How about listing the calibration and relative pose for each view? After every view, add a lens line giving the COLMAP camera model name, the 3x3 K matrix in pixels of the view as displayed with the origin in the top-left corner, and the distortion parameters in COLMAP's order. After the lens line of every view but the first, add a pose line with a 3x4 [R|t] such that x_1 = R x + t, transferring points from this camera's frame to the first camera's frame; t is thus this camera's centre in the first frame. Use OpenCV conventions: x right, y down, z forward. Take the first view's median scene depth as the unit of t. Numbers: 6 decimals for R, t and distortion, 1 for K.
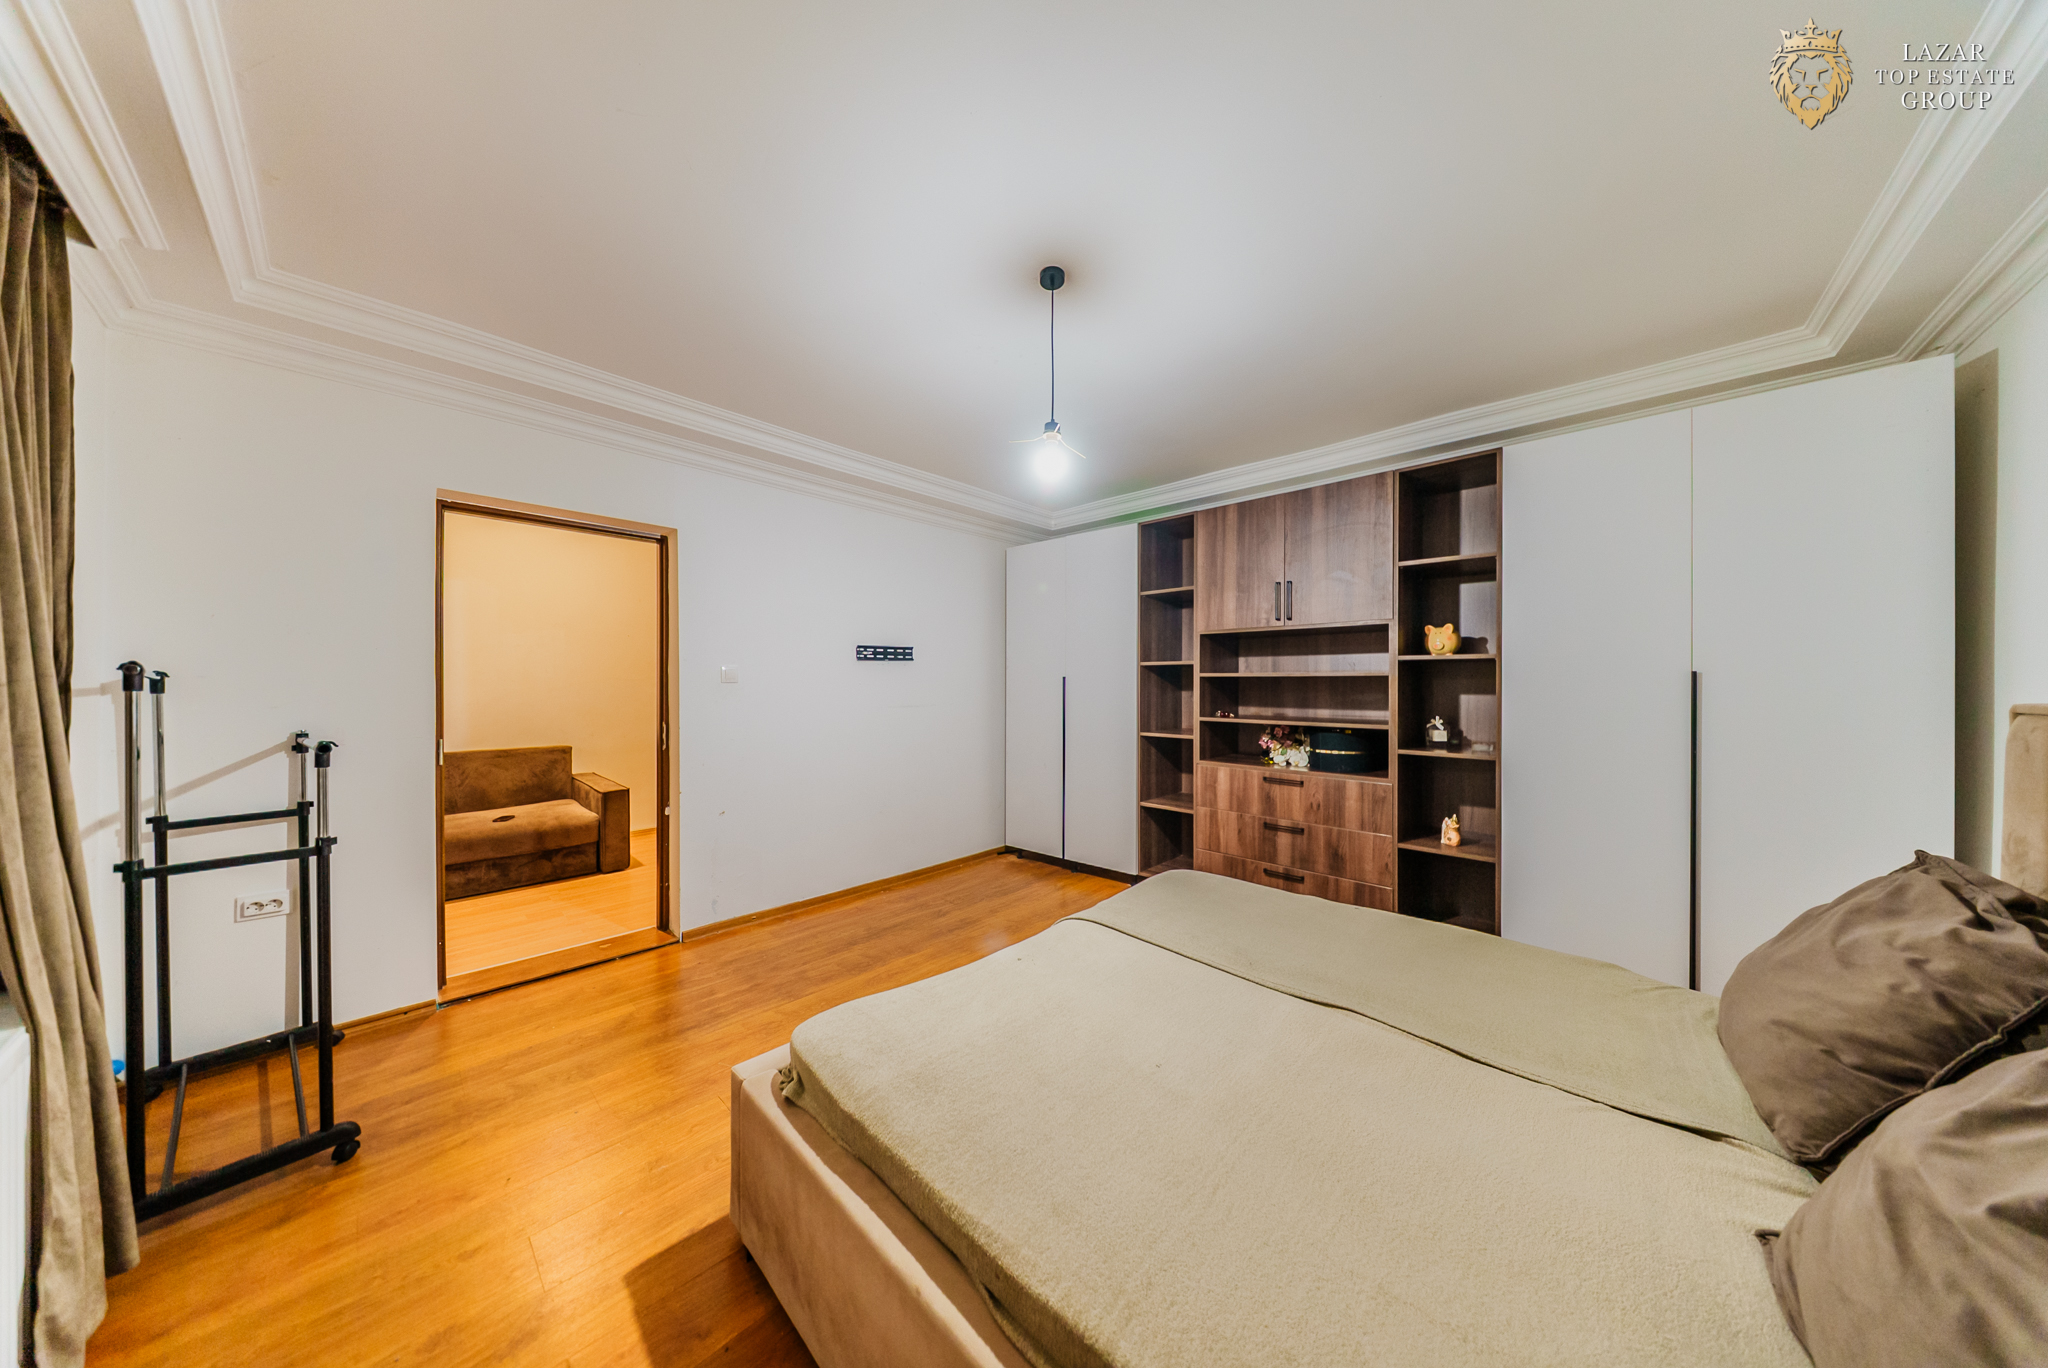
lens RADIAL K [[602.3, 0, 1027.8], [0, 602.3, 683.6], [0, 0, 1]] dist [0.000270, -0.000075]
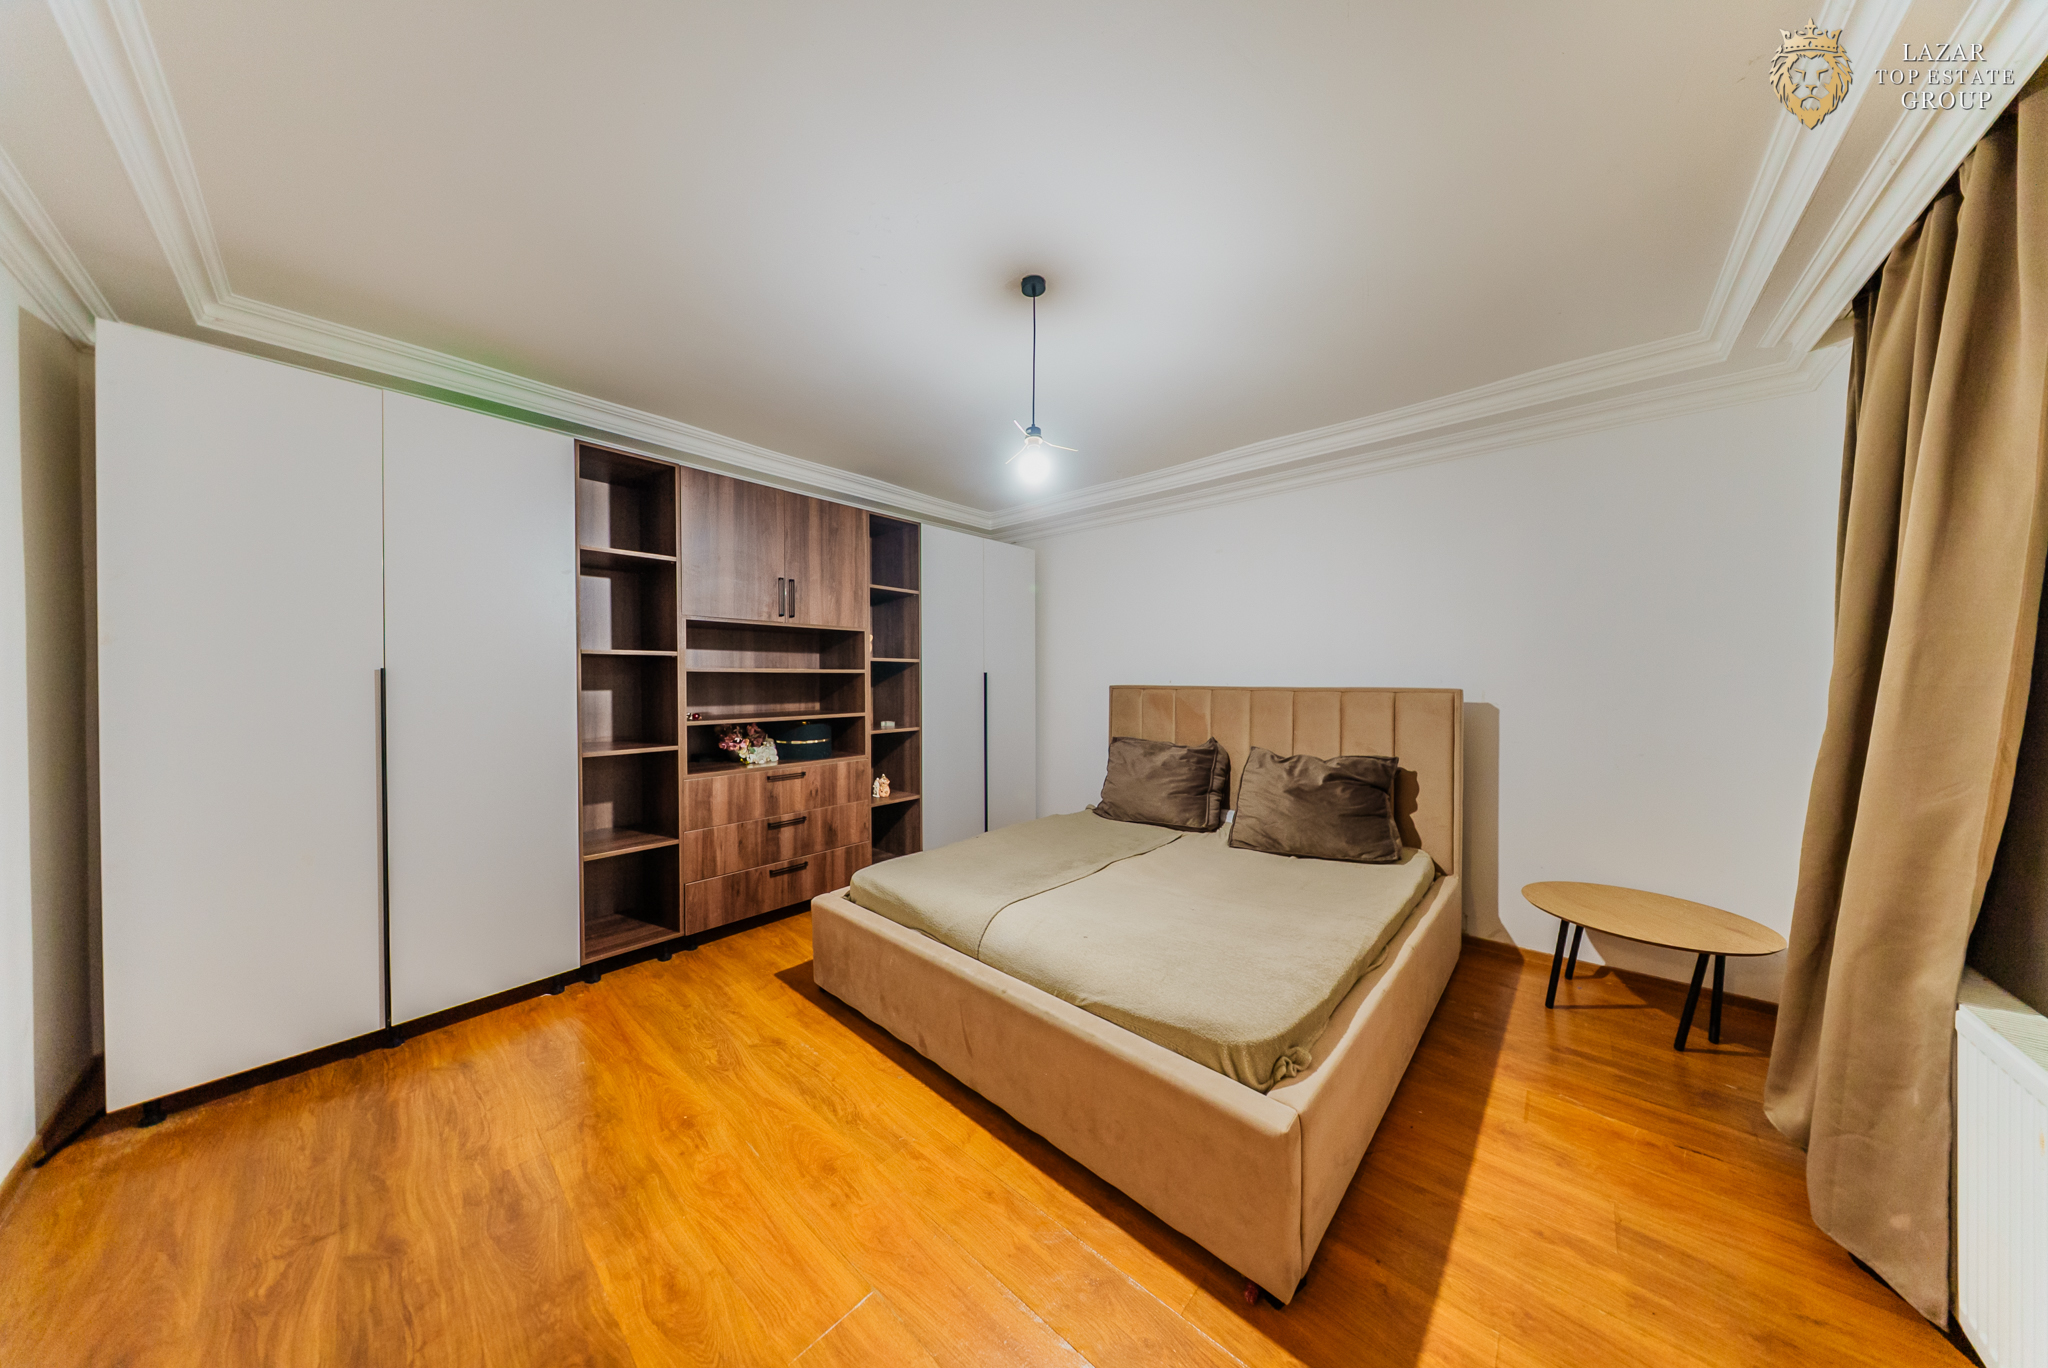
lens RADIAL K [[602.3, 0, 1026.2], [0, 602.3, 685.0], [0, 0, 1]] dist [0.000270, -0.000075]
pose [[-0.015878, -0.012900, 0.999791, -0.582148], [0.003890, 0.999908, 0.012963, -0.002560], [-0.999866, 0.004095, -0.015826, 0.604813]]
